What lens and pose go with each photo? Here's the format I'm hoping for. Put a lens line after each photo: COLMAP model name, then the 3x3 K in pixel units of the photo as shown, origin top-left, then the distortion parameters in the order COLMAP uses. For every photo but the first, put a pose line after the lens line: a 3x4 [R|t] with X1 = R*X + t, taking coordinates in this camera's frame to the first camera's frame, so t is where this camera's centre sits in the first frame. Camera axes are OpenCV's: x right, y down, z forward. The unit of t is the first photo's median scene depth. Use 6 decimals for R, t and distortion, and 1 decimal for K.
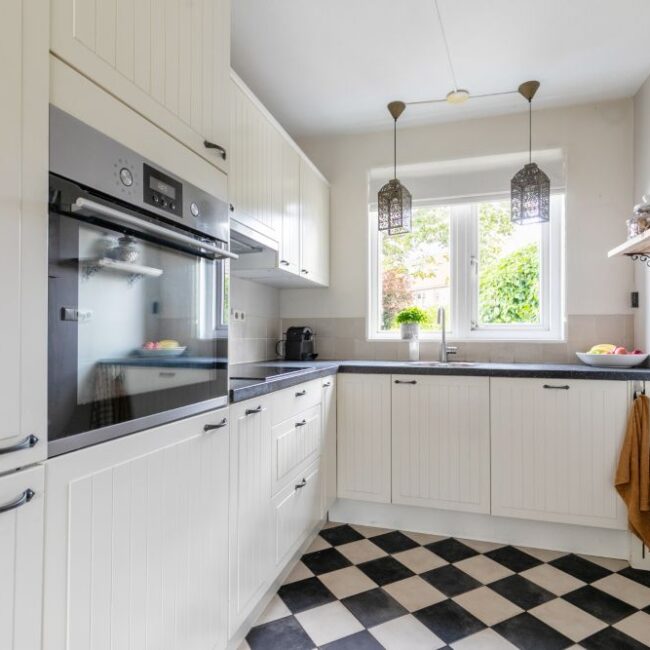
lens RADIAL K [[438.0, 0, 325.9], [0, 438.0, 326.2], [0, 0, 1]] dist [0.010715, -0.002021]
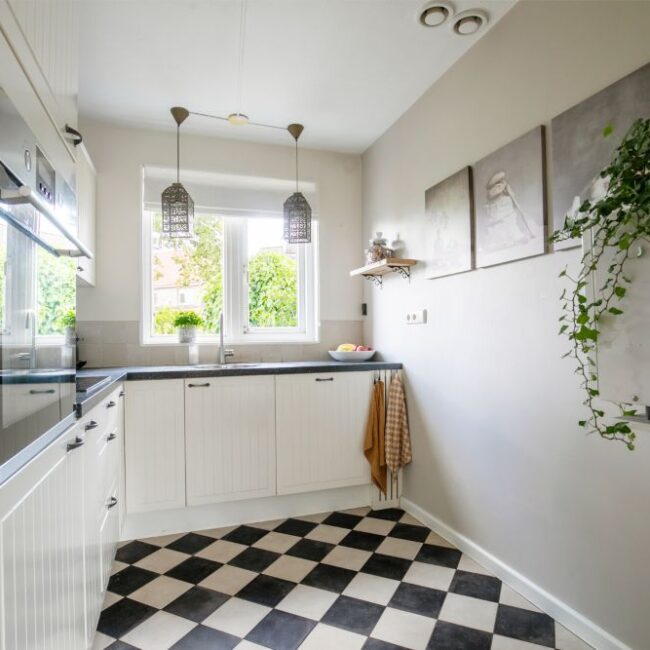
lens RADIAL K [[444.5, 0, 324.0], [0, 444.5, 323.4], [0, 0, 1]] dist [-0.032278, 0.001787]
pose [[0.815082, 0.004399, 0.579330, -0.171622], [0.002447, 0.999936, -0.011034, -0.003857], [-0.579341, 0.010411, 0.815019, -0.009467]]
